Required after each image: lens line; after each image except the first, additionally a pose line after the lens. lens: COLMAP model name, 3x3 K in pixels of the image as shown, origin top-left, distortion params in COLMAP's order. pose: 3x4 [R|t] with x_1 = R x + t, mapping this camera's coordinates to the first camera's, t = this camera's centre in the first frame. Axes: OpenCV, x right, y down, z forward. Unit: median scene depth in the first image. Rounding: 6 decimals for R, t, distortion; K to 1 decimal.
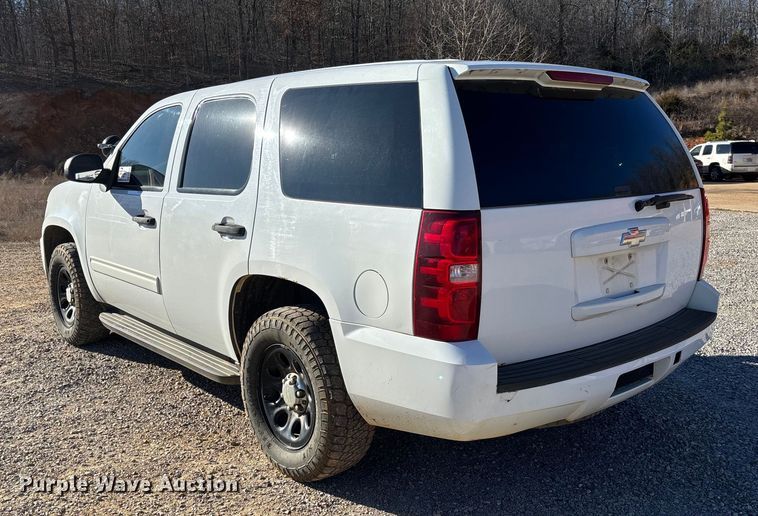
lens RADIAL K [[712.8, 0, 380.3], [0, 712.8, 254.8], [0, 0, 1]] dist [0.006091, 0.000000]
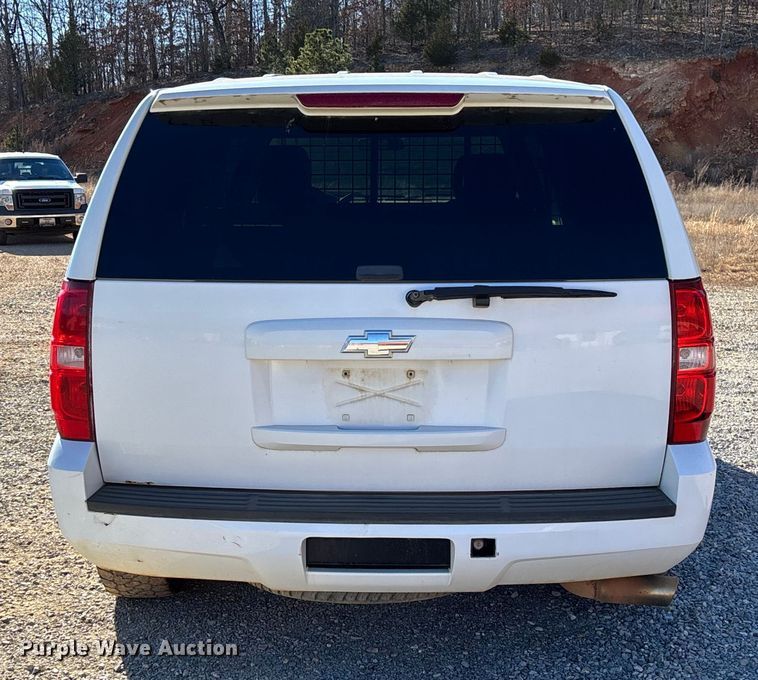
lens RADIAL K [[1145.2, 0, 378.6], [0, 1145.2, 342.9], [0, 0, 1]] dist [0.129742, 0.000000]
pose [[0.762172, 0.121129, -0.635942, 0.993989], [-0.108063, 0.992362, 0.059504, -0.085879], [0.638292, 0.023370, 0.769440, 0.168966]]
